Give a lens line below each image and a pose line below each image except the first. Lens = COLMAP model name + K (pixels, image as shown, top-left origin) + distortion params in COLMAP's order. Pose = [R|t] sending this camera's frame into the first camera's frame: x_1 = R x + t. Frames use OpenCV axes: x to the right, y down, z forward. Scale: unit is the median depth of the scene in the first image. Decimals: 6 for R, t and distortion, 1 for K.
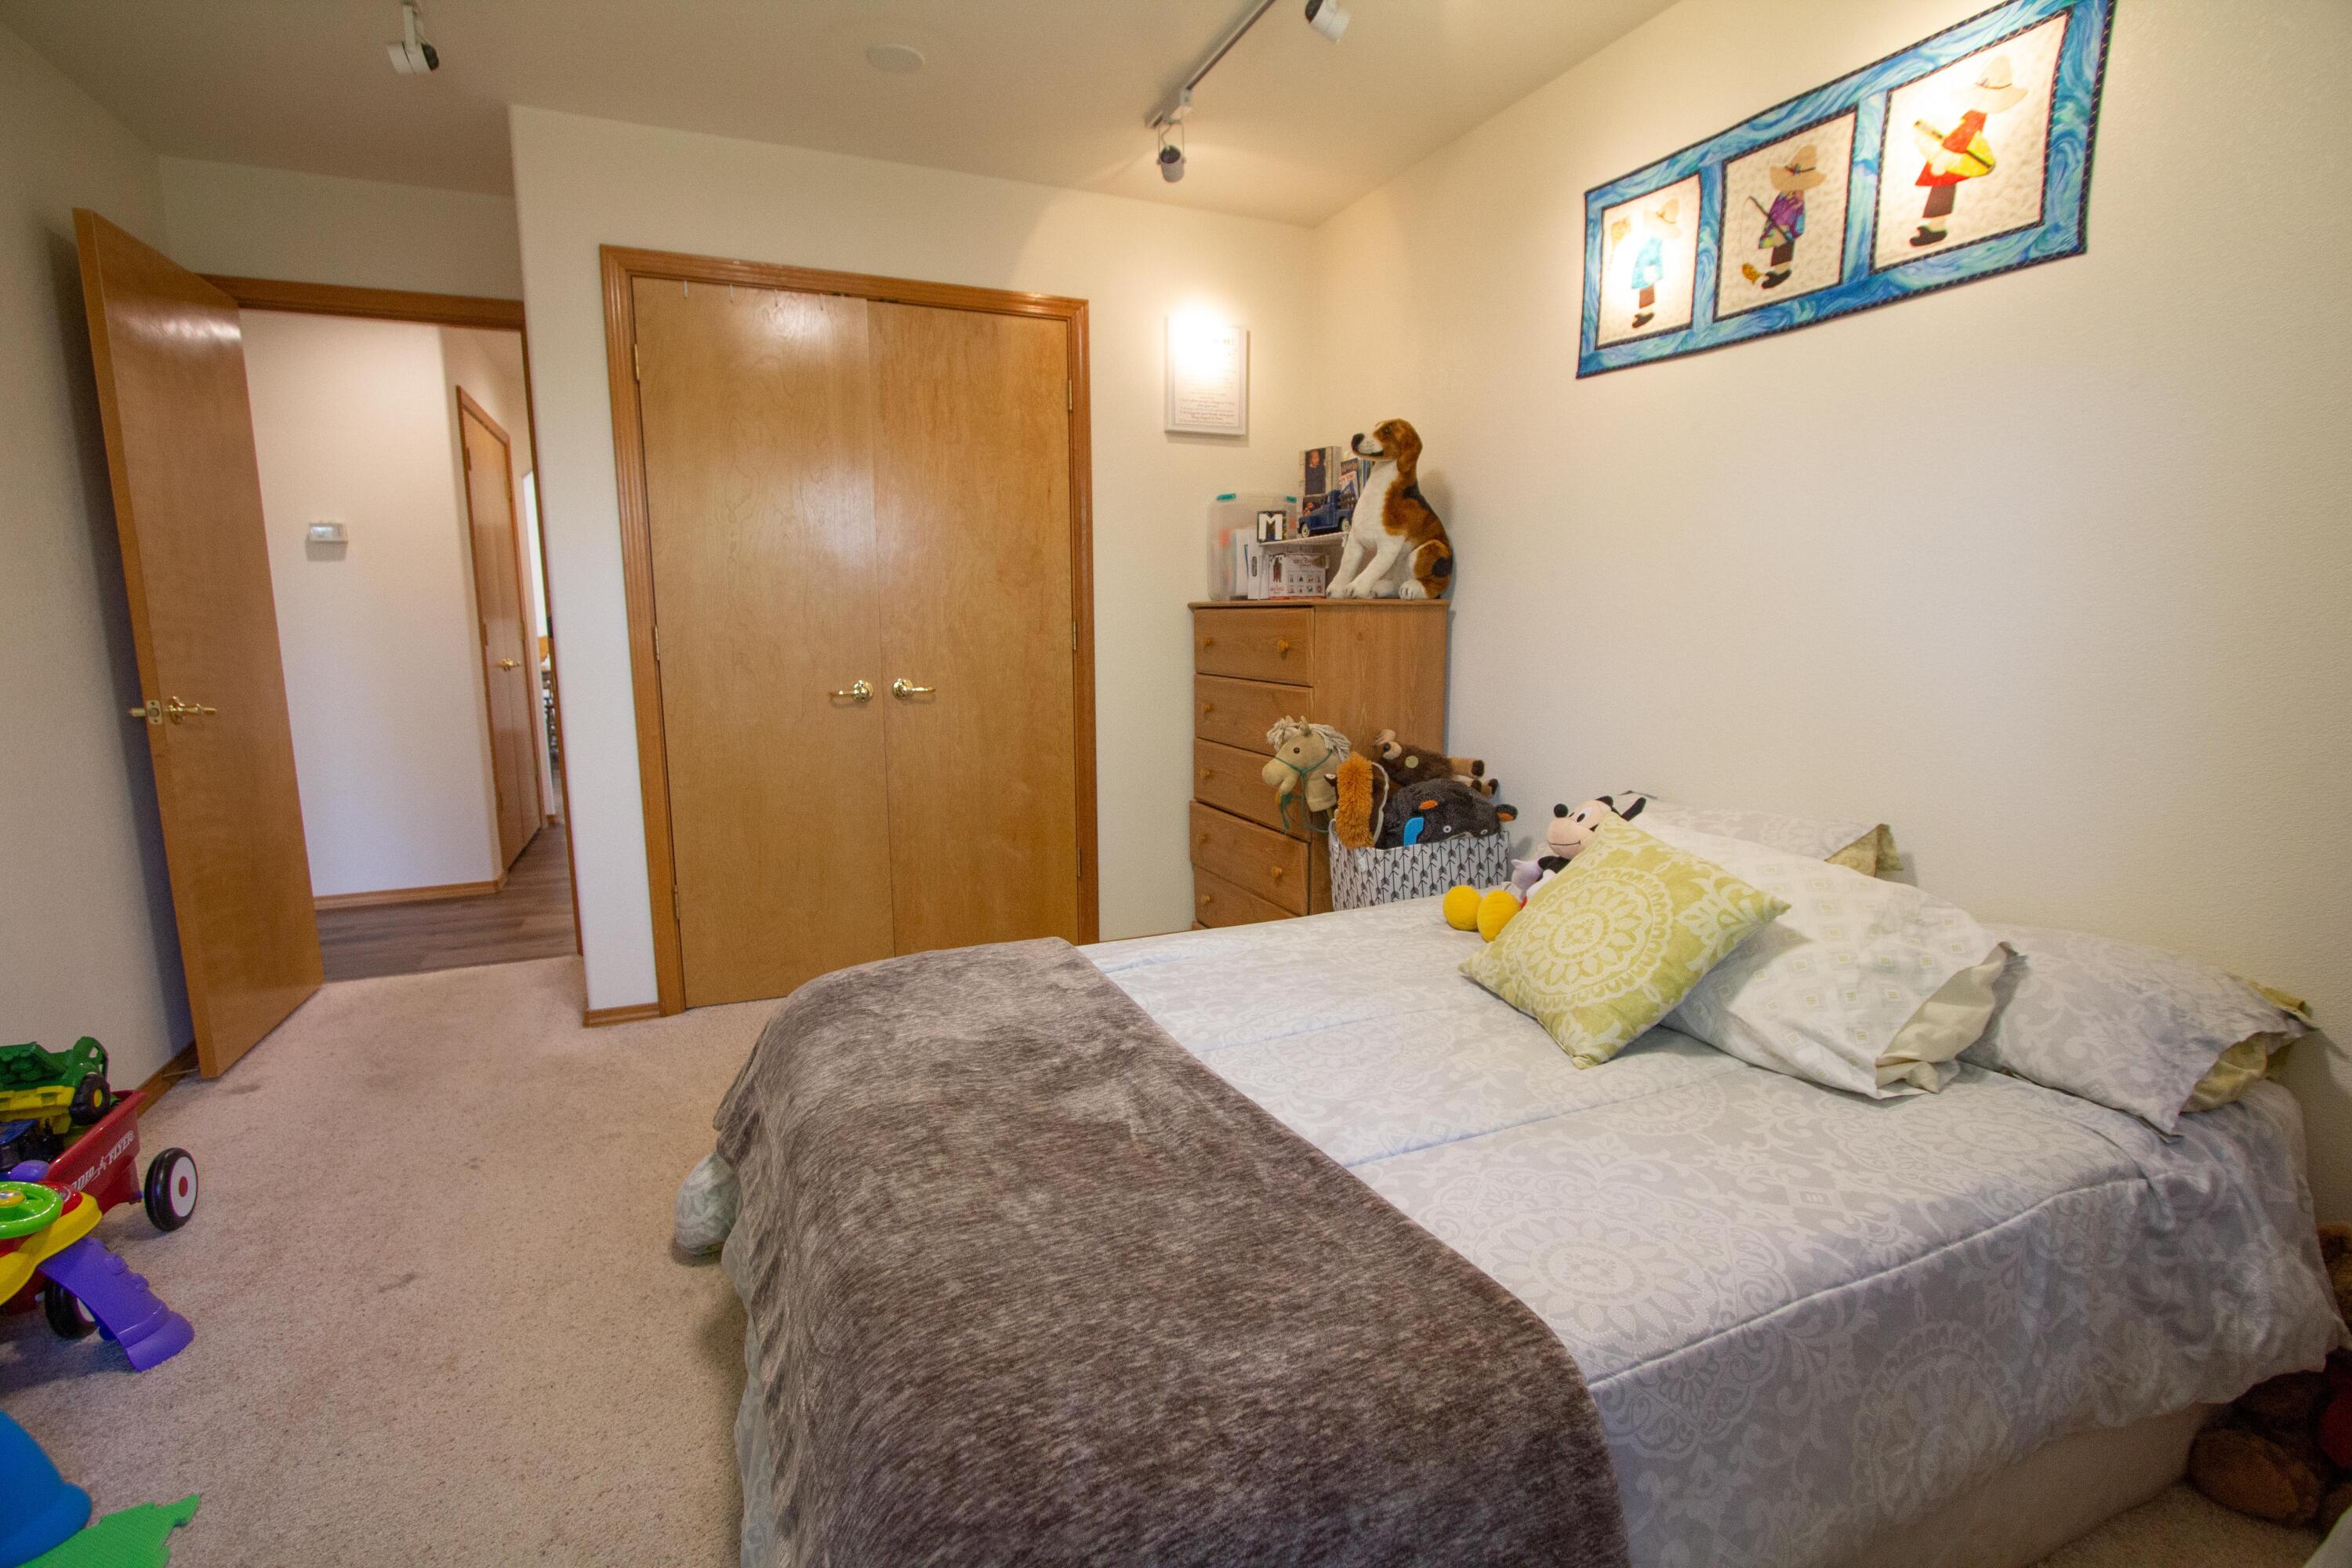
lens RADIAL K [[1078.5, 0, 1178.8], [0, 1078.5, 801.6], [0, 0, 1]] dist [-0.019903, 0.003767]
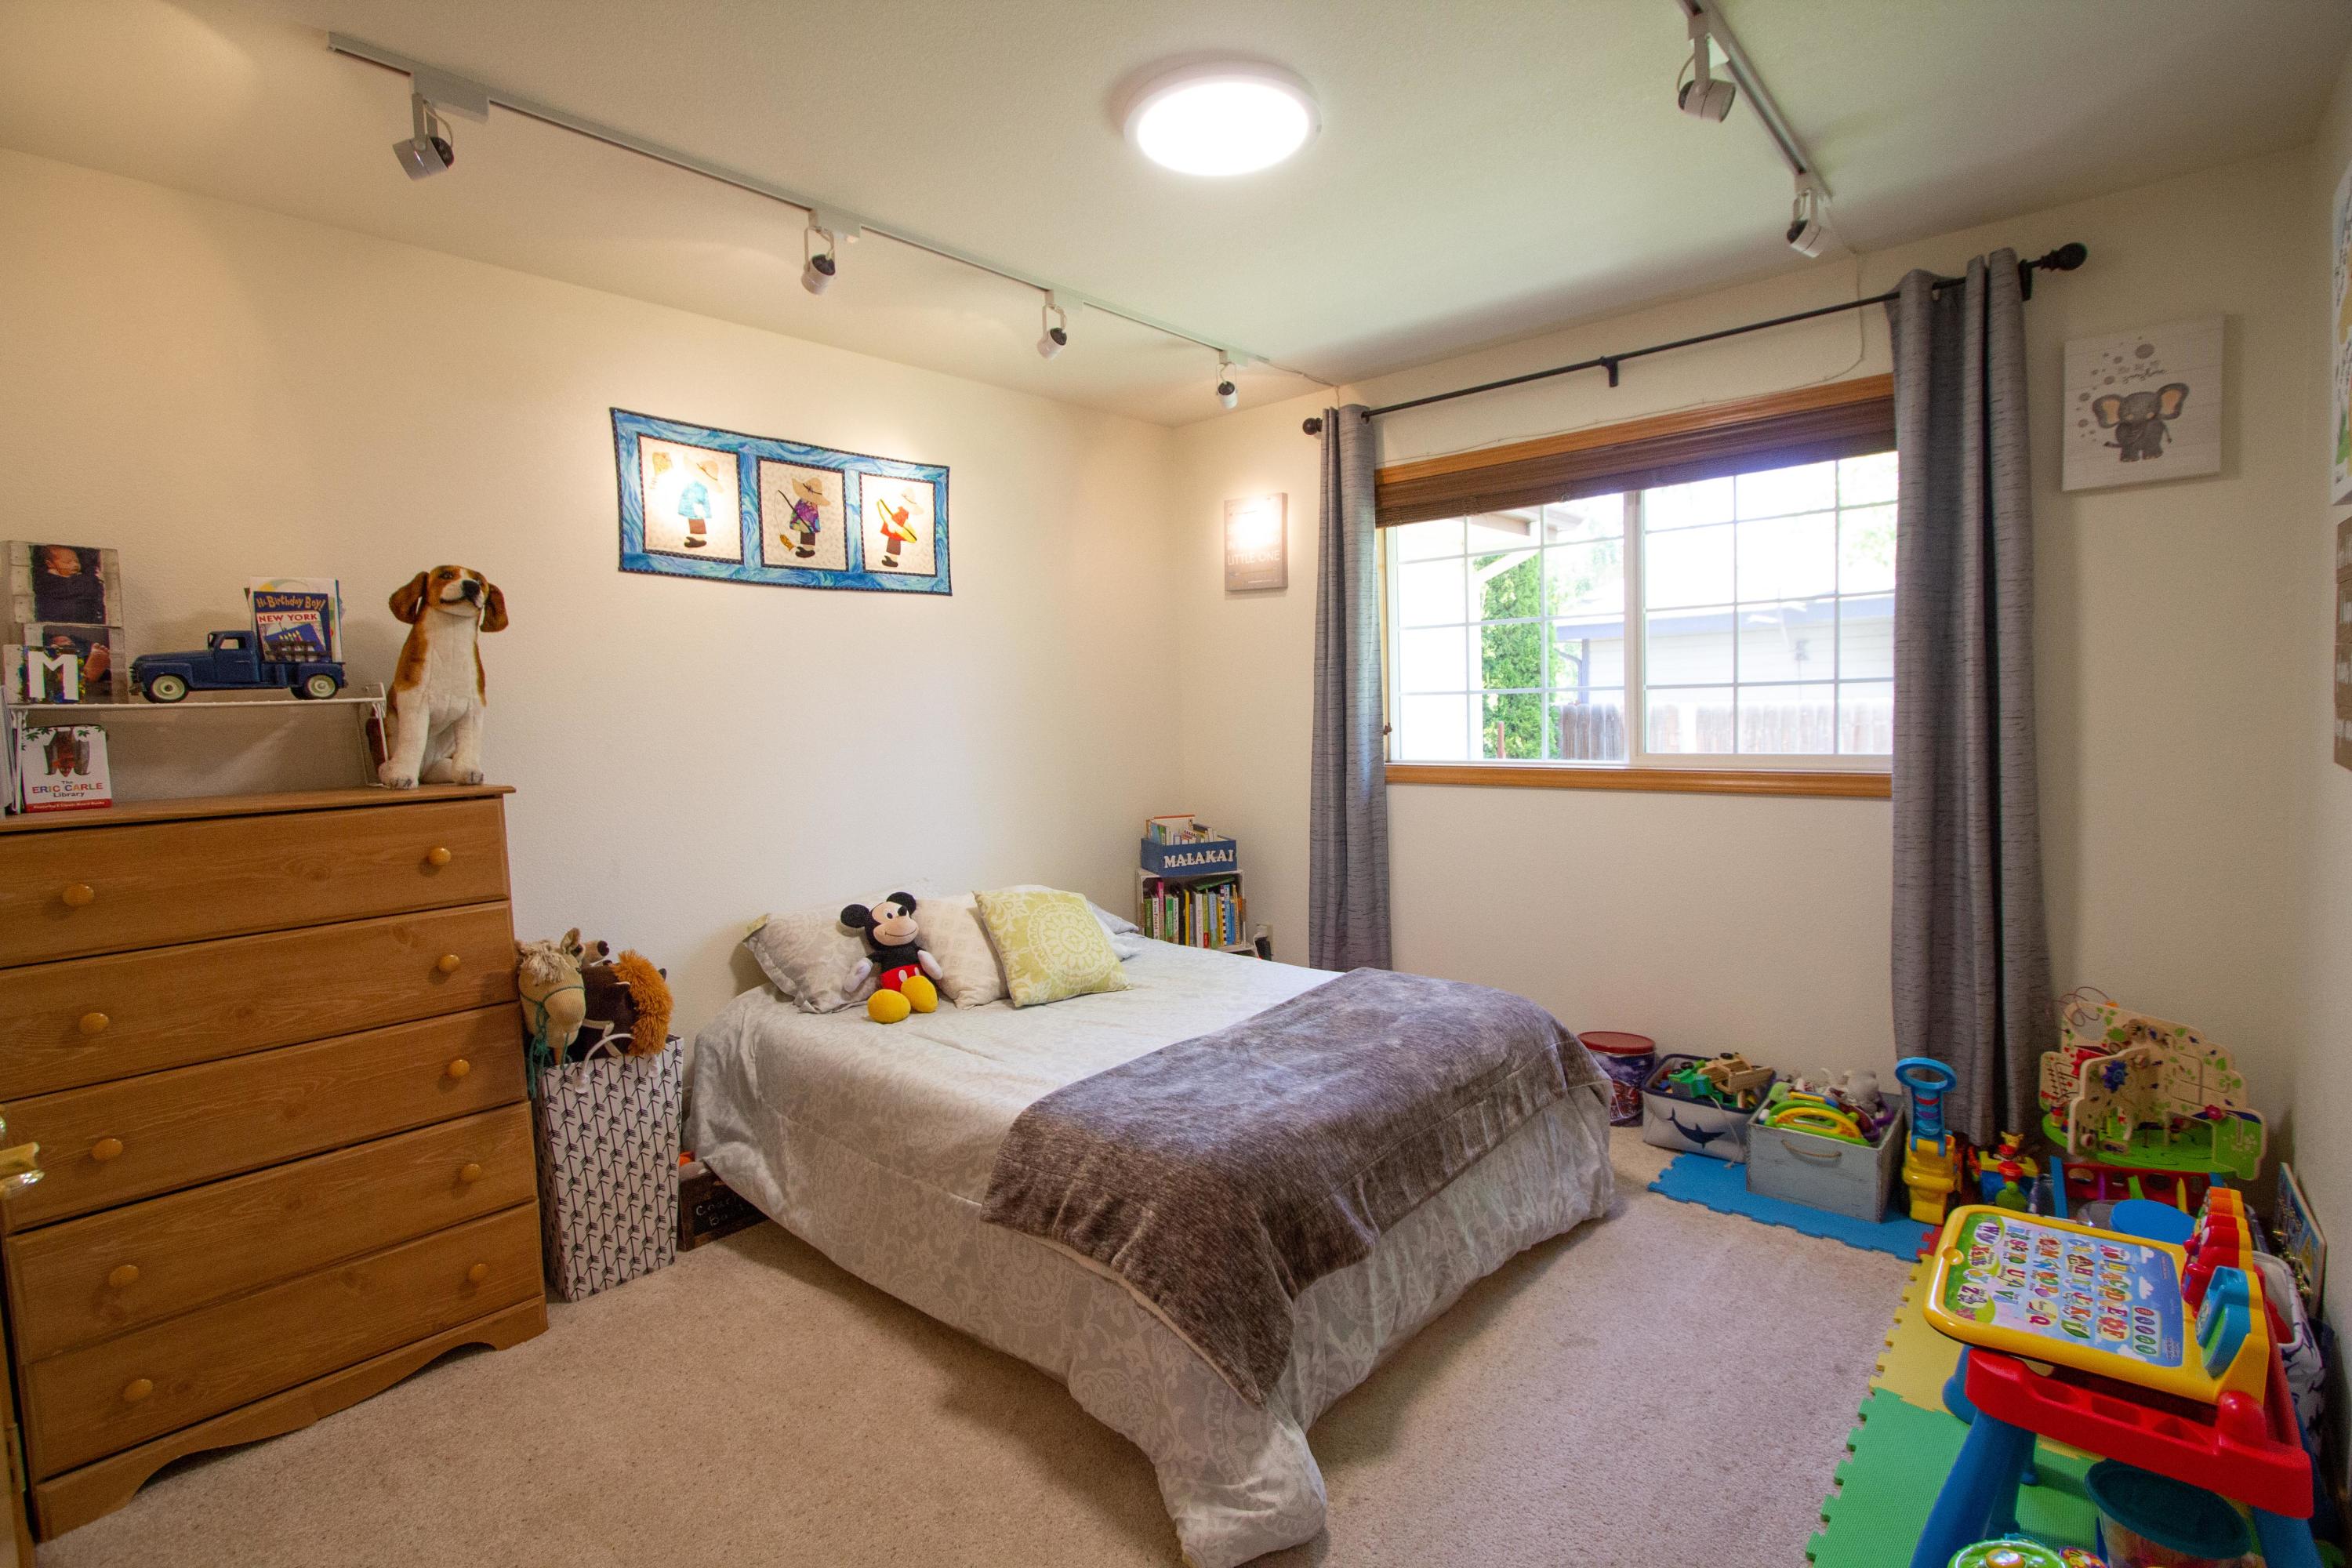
lens RADIAL K [[1078.5, 0, 1174.4], [0, 1078.5, 778.3], [0, 0, 1]] dist [-0.019903, 0.003767]
pose [[-0.403017, -0.048558, 0.913903, -1.055436], [0.187559, 0.973014, 0.134409, -0.283474], [-0.895767, 0.225580, -0.383034, 1.180304]]
